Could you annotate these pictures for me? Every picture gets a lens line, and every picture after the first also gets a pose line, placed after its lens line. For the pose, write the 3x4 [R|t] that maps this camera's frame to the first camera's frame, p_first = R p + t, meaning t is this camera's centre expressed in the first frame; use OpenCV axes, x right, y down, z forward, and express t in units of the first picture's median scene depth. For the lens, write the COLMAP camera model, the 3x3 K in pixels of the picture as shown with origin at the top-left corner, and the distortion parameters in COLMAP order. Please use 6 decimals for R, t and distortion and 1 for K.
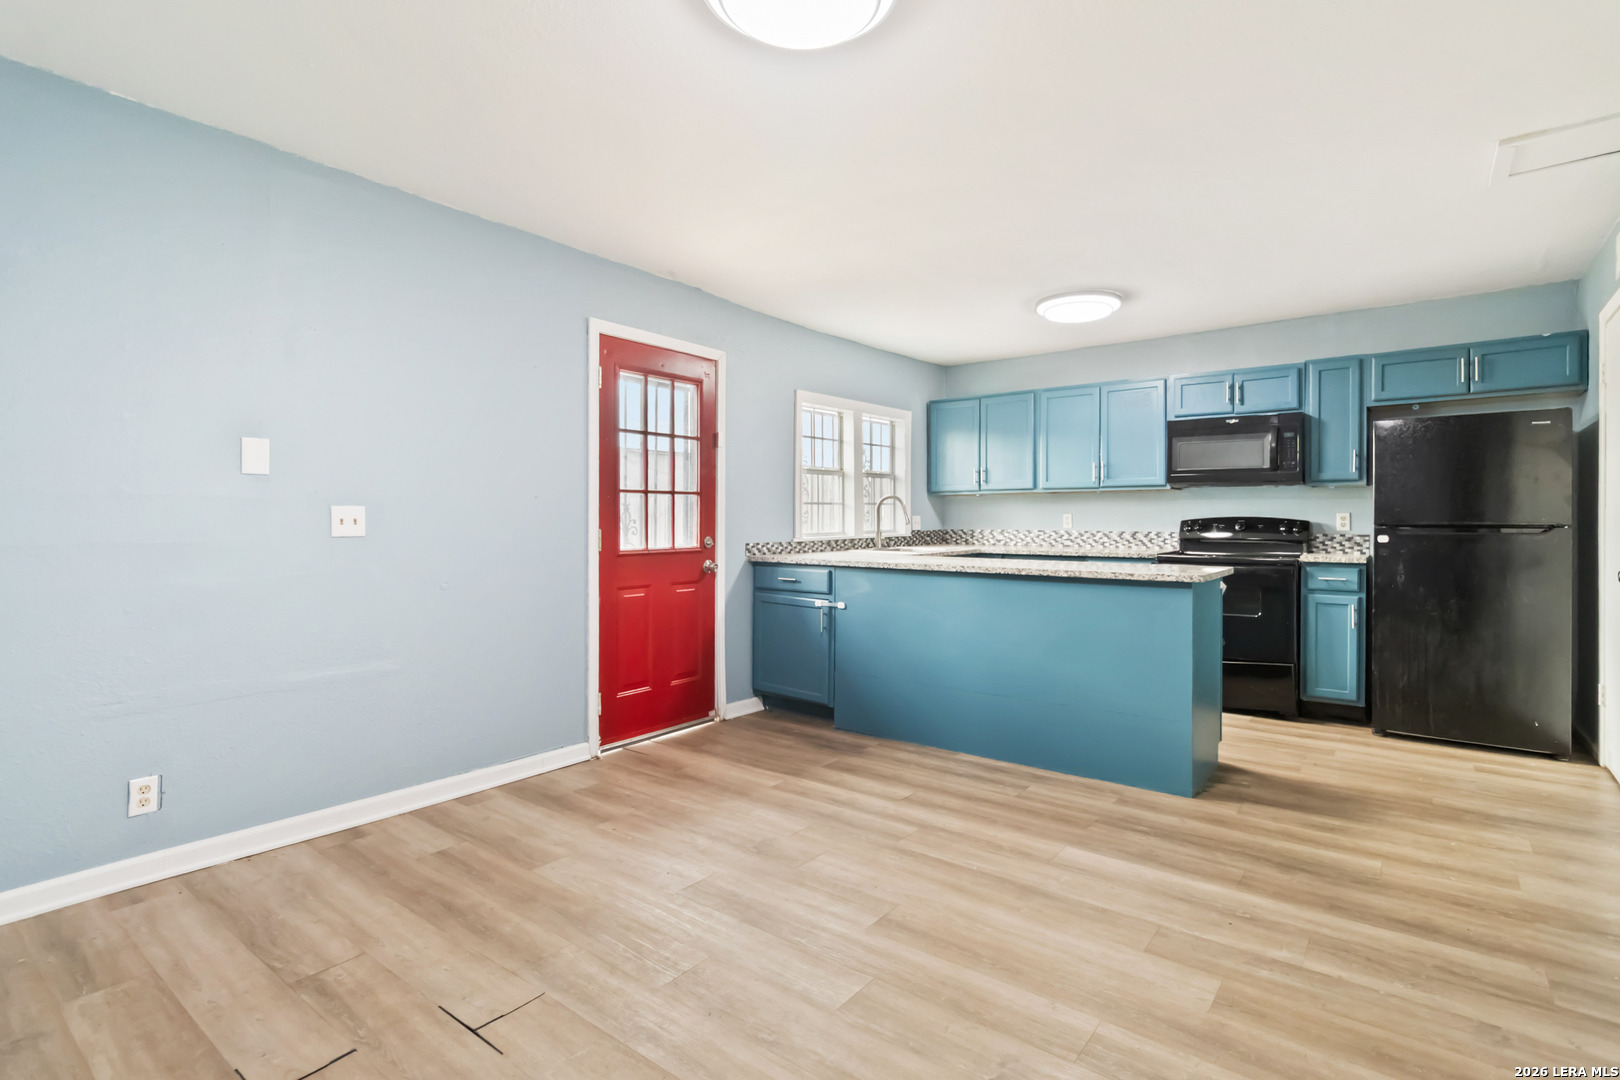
lens RADIAL K [[781.5, 0, 826.9], [0, 781.5, 518.8], [0, 0, 1]] dist [-0.001372, 0.000393]
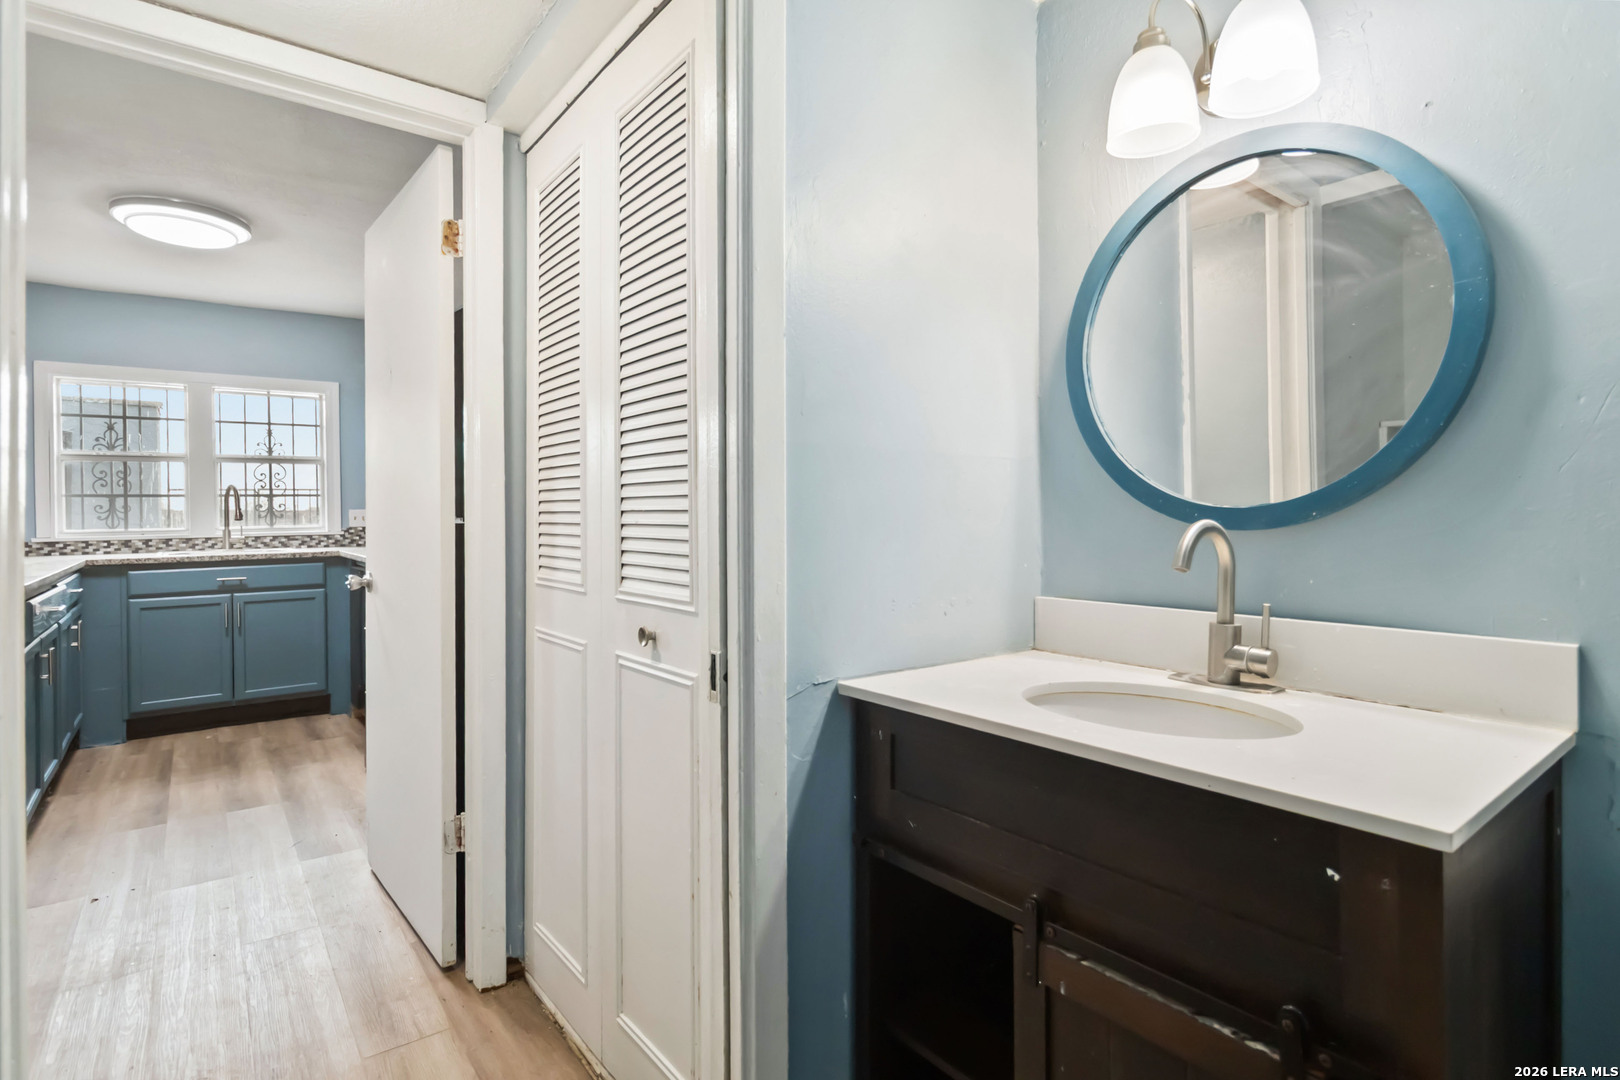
lens RADIAL K [[809.3, 0, 805.9], [0, 809.3, 515.3], [0, 0, 1]] dist [-0.001948, -0.001693]
pose [[0.962093, -0.000511, -0.272723, 1.038284], [0.002907, 0.999961, 0.008381, -0.004234], [0.272708, -0.008857, 0.962056, 0.410731]]
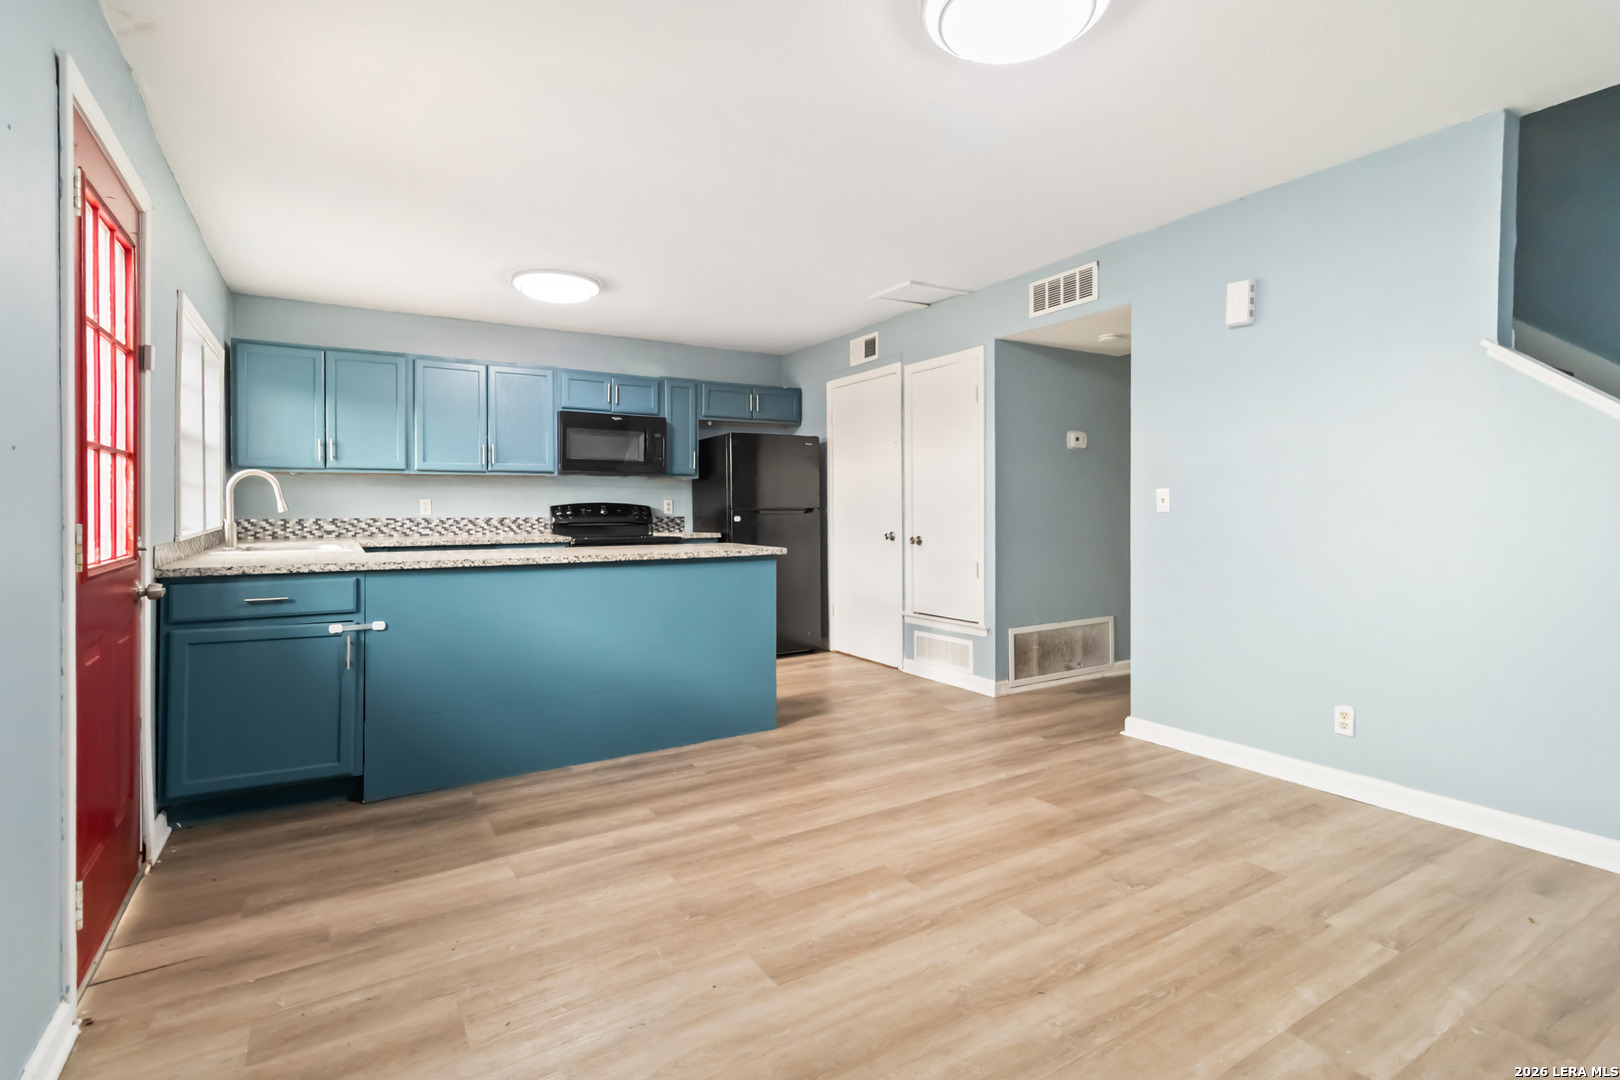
lens RADIAL K [[770.7, 0, 812.3], [0, 770.7, 502.4], [0, 0, 1]] dist [0.000315, 0.000268]
pose [[0.356498, 0.003393, 0.934290, -0.444580], [0.001652, 0.999990, -0.004263, 0.002468], [-0.934295, 0.003063, 0.356488, 0.344678]]
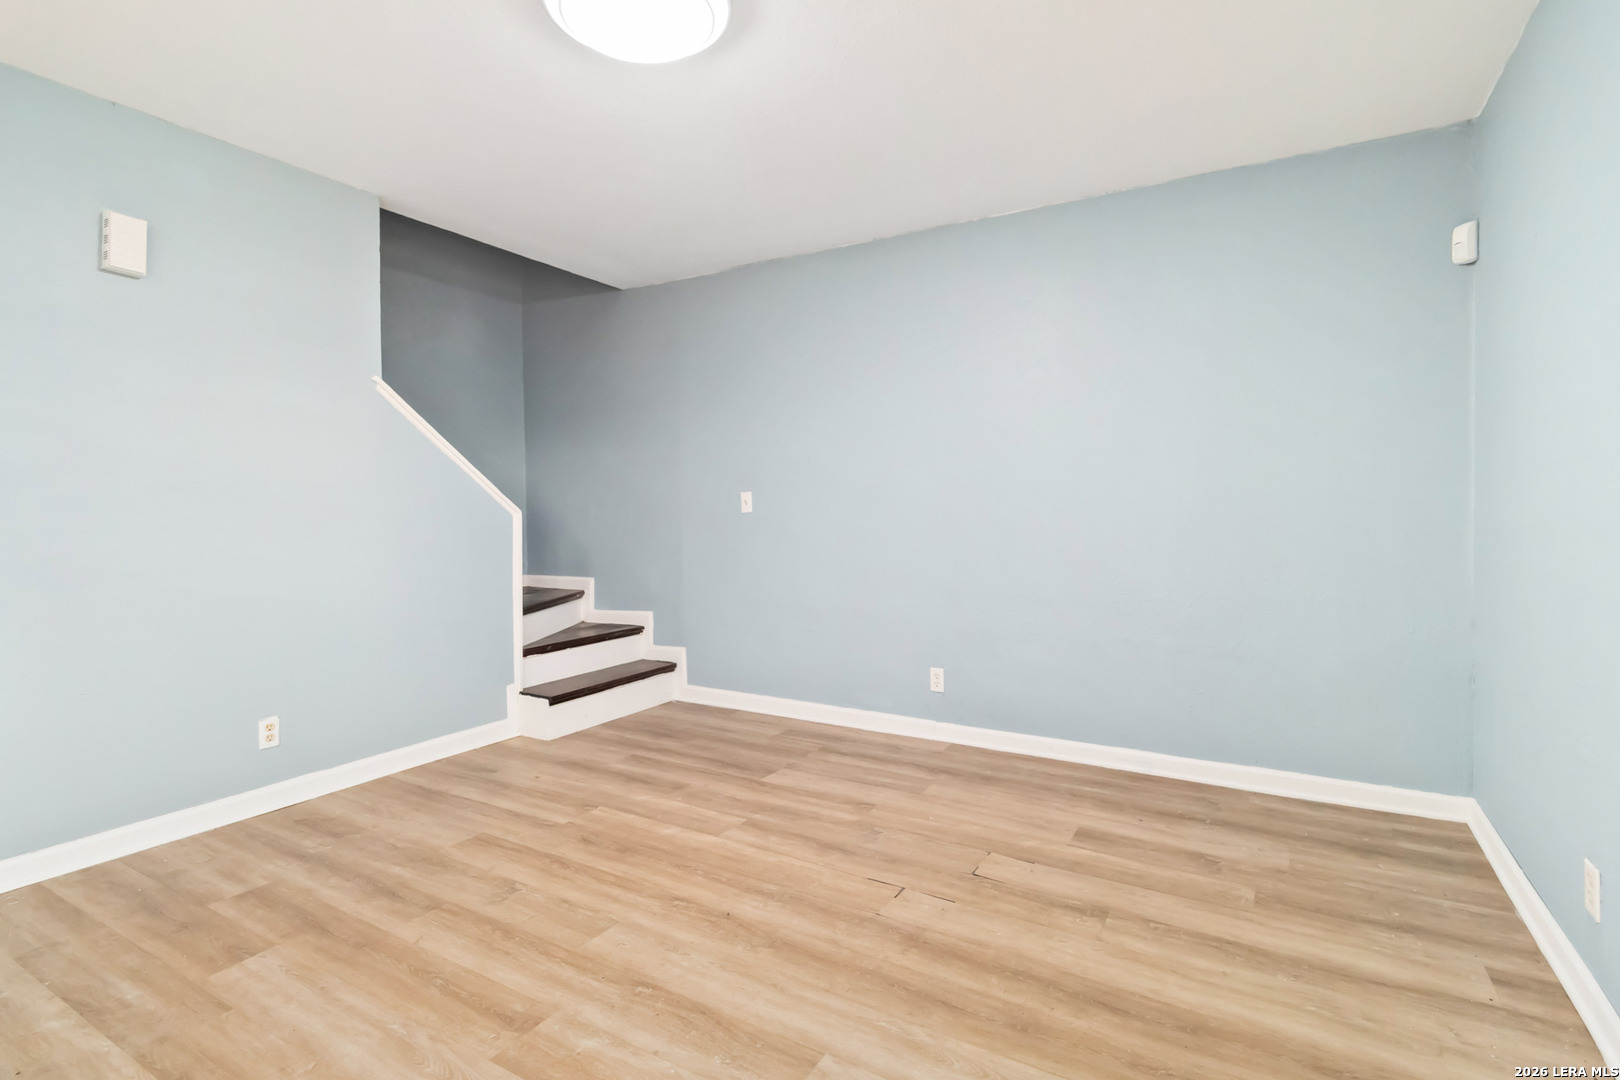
lens RADIAL K [[776.3, 0, 812.0], [0, 776.3, 514.7], [0, 0, 1]] dist [0.000612, 0.001189]
pose [[-0.993613, 0.005888, -0.112689, -0.054922], [0.005760, 0.999982, 0.001455, 0.008145], [0.112695, 0.000797, -0.993629, 0.823797]]
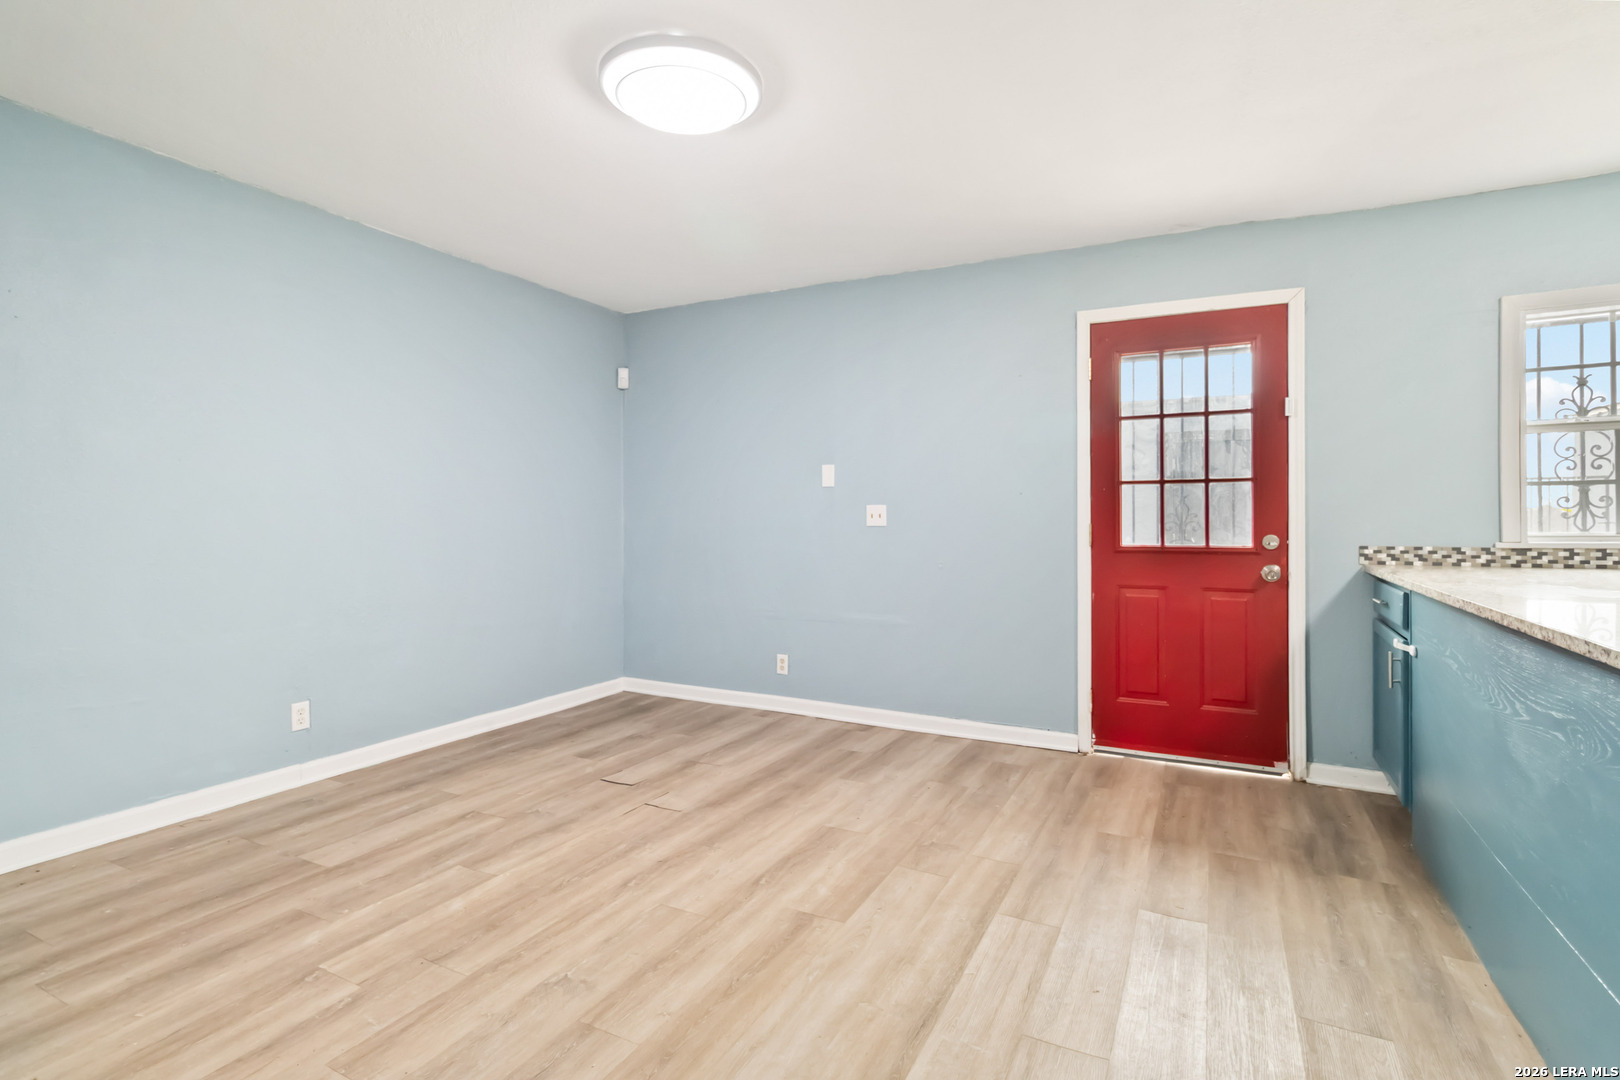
lens RADIAL K [[776.3, 0, 812.0], [0, 776.3, 514.7], [0, 0, 1]] dist [0.000612, 0.001189]
pose [[0.169098, -0.003739, -0.985592, 0.486004], [0.004652, 0.999985, -0.002995, 0.003143], [0.985588, -0.004079, 0.169113, 0.388551]]
